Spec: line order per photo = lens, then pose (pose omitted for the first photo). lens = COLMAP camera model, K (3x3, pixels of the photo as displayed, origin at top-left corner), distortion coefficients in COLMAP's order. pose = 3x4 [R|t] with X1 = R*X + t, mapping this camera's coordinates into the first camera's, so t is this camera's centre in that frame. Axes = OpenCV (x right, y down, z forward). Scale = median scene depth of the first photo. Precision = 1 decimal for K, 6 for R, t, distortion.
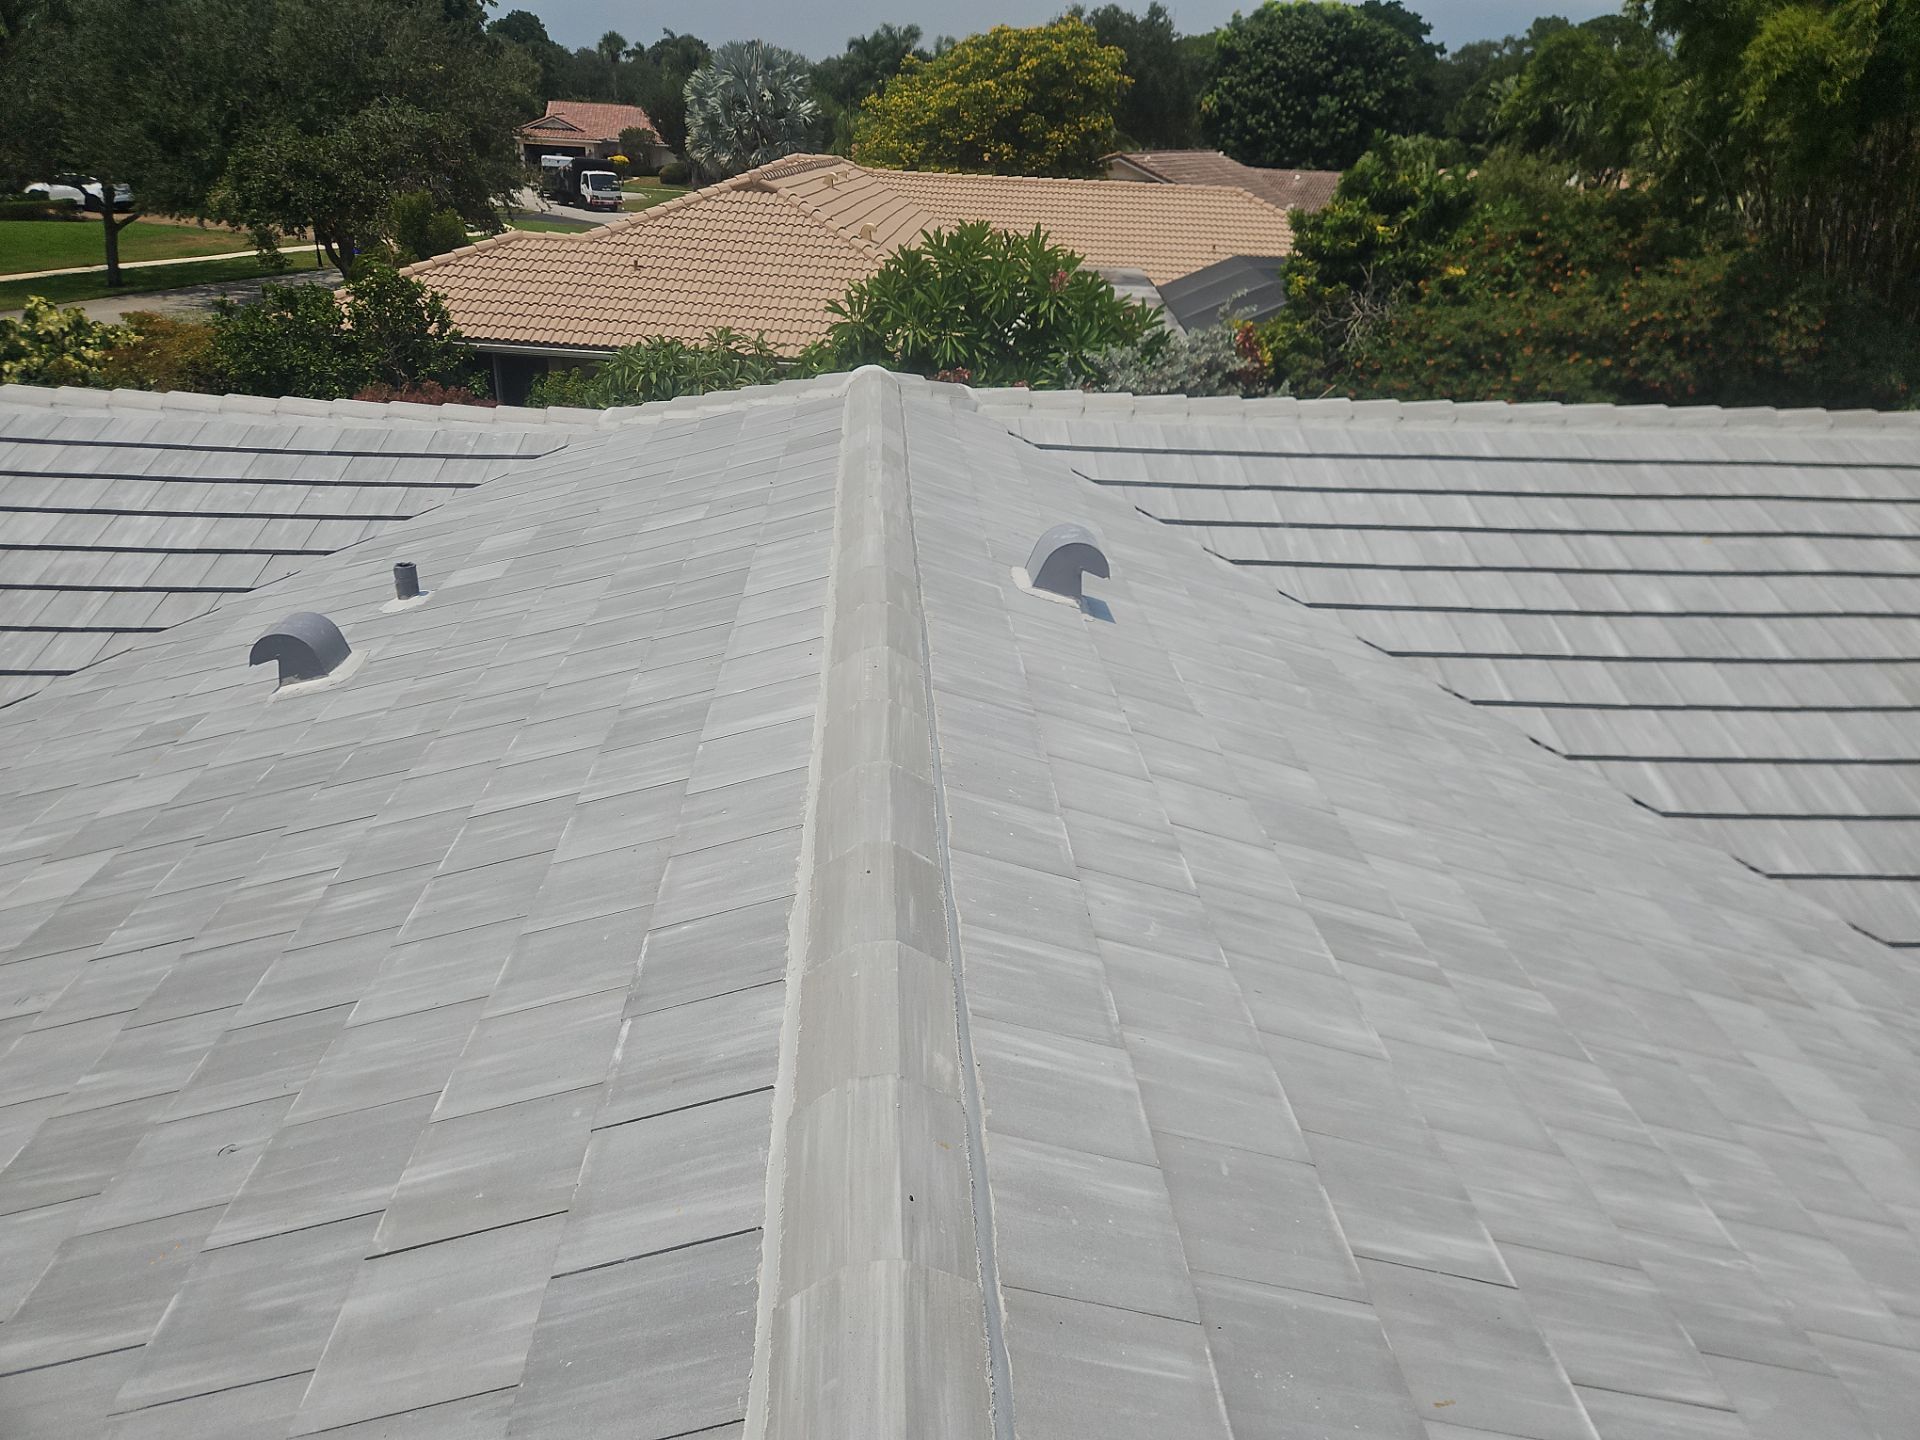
lens RADIAL K [[1278.1, 0, 944.2], [0, 1278.1, 720.1], [0, 0, 1]] dist [0.067771, -0.053308]
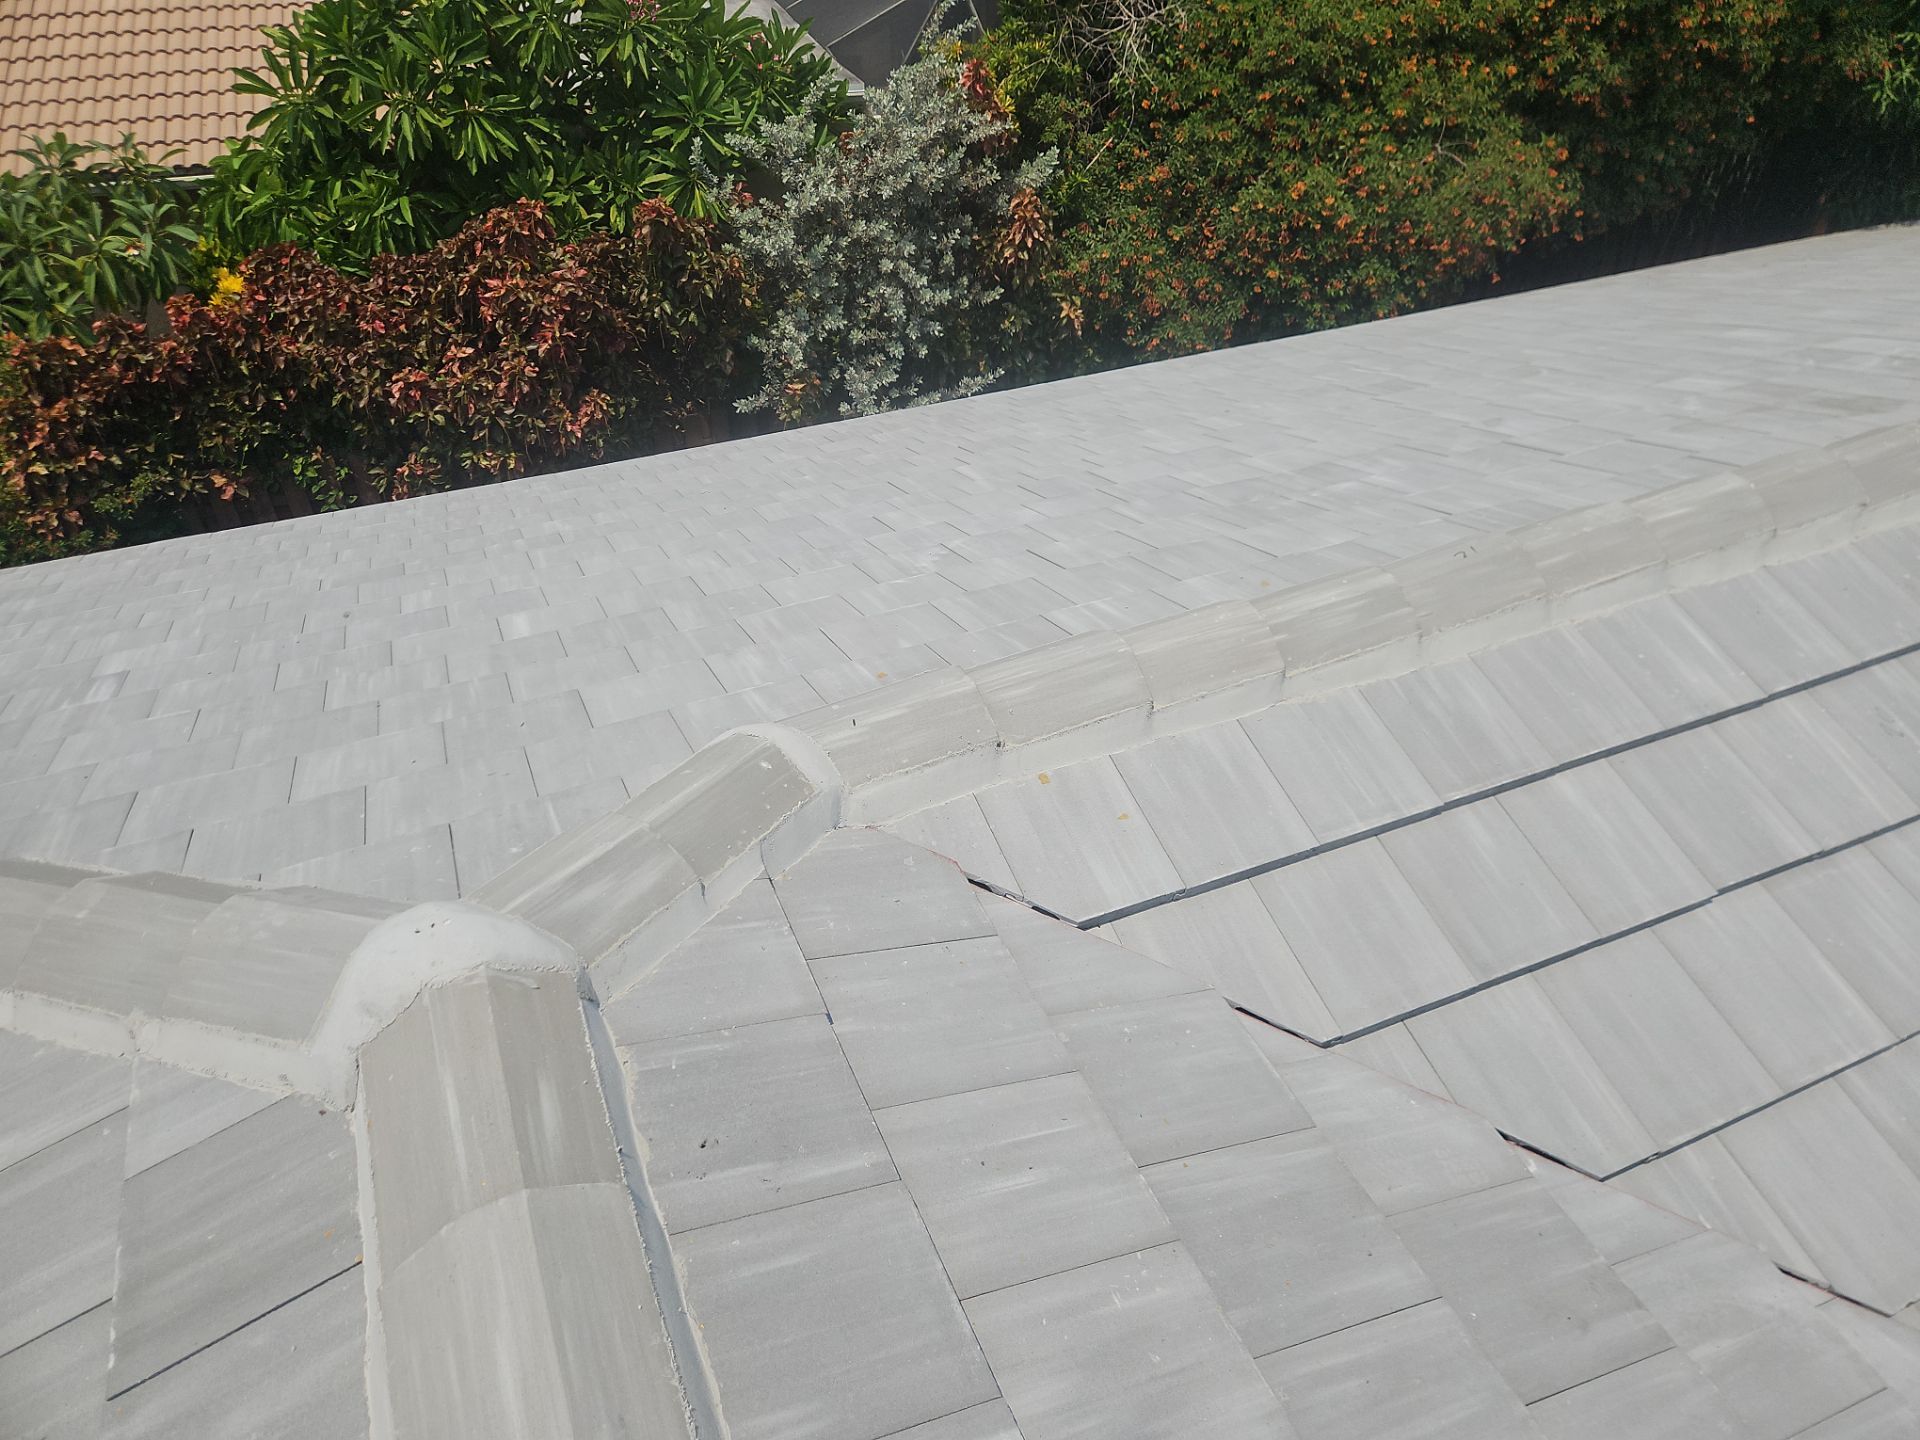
lens RADIAL K [[1300.8, 0, 966.2], [0, 1300.8, 682.8], [0, 0, 1]] dist [0.095594, -0.084788]
pose [[0.934893, -0.241746, 0.259874, -0.007583], [0.184356, 0.956411, 0.226475, -0.170959], [-0.303295, -0.163820, 0.938709, 0.368604]]
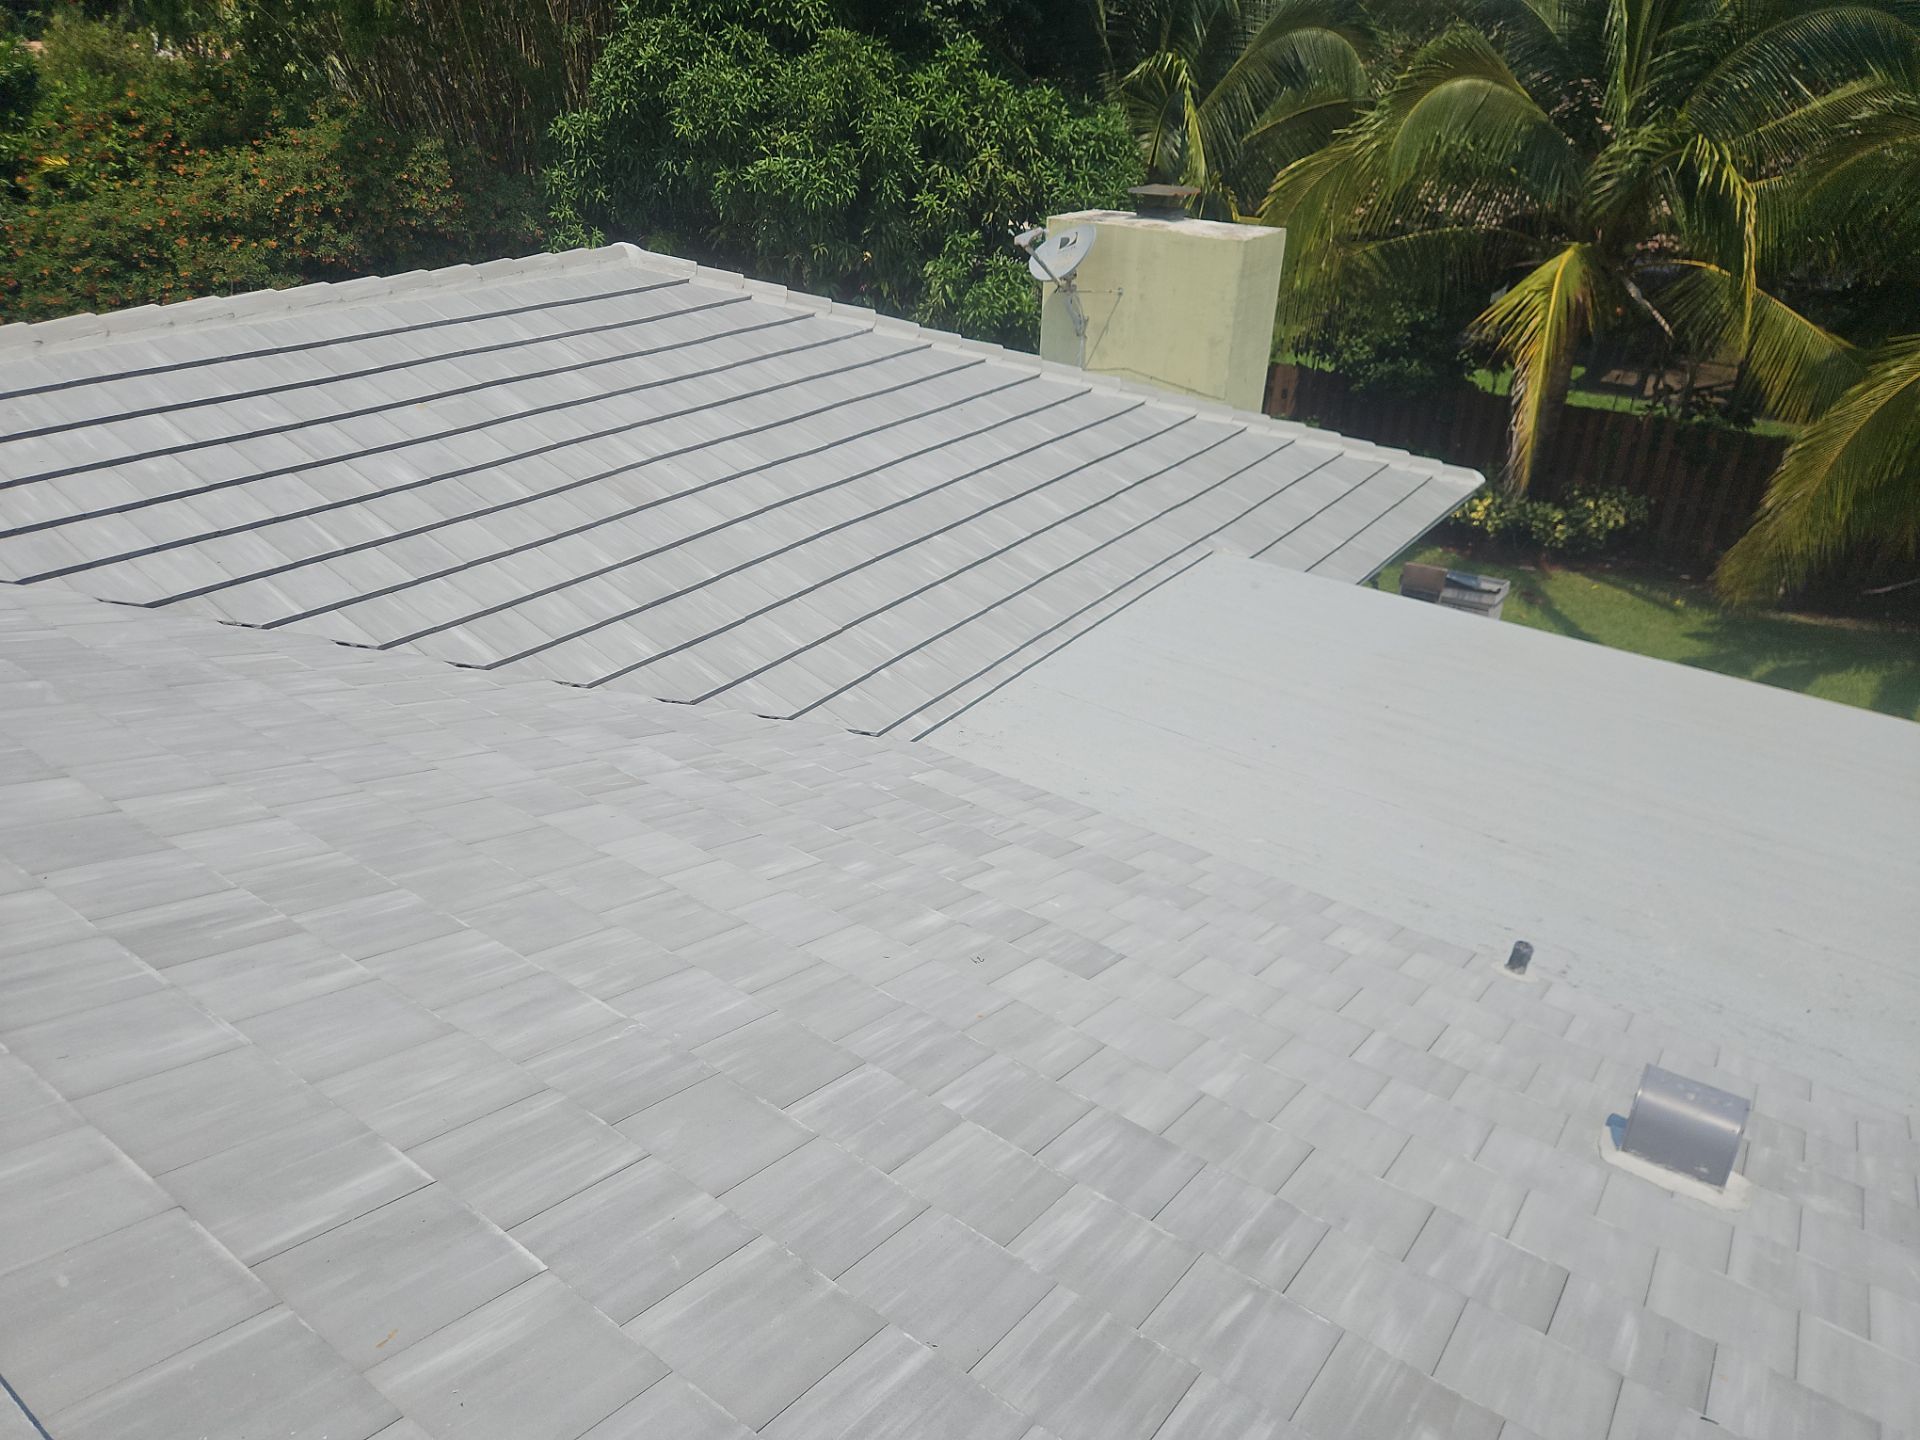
lens RADIAL K [[1278.1, 0, 944.2], [0, 1278.1, 720.1], [0, 0, 1]] dist [0.067771, -0.053308]
pose [[0.653668, -0.384969, 0.651550, 0.067172], [0.329134, 0.919876, 0.213306, 0.007155], [-0.681461, 0.075016, 0.727999, -0.014288]]
